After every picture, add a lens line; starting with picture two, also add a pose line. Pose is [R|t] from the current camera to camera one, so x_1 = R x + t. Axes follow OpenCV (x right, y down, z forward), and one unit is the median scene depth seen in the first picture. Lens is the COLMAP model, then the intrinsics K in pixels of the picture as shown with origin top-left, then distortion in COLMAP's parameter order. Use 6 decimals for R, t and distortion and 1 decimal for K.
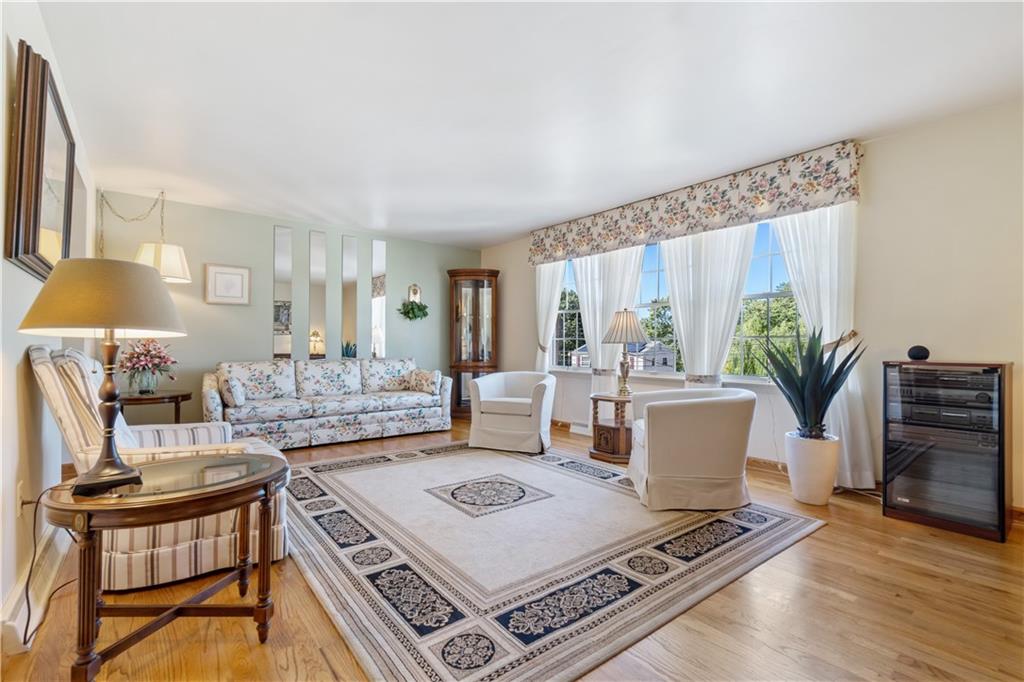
lens RADIAL K [[458.4, 0, 512.0], [0, 458.4, 341.0], [0, 0, 1]] dist [0.000285, -0.000025]
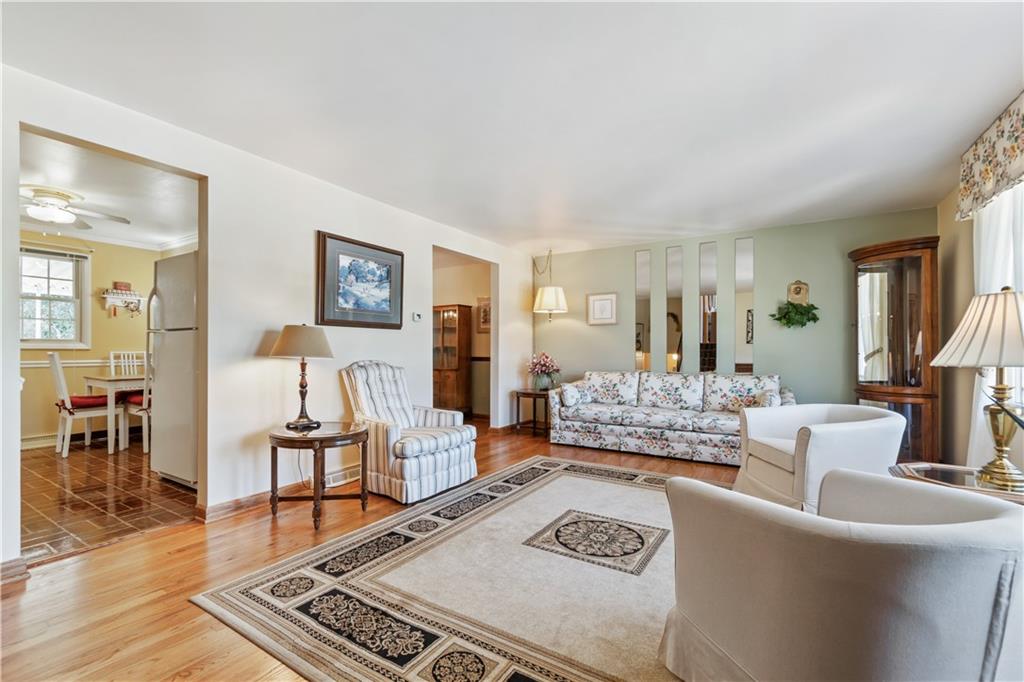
lens RADIAL K [[446.0, 0, 508.7], [0, 446.0, 345.3], [0, 0, 1]] dist [-0.000681, -0.000079]
pose [[0.333953, -0.014271, -0.942482, 0.673698], [0.009261, 0.999887, -0.011859, -0.018501], [0.942544, -0.004768, 0.334047, 0.556725]]
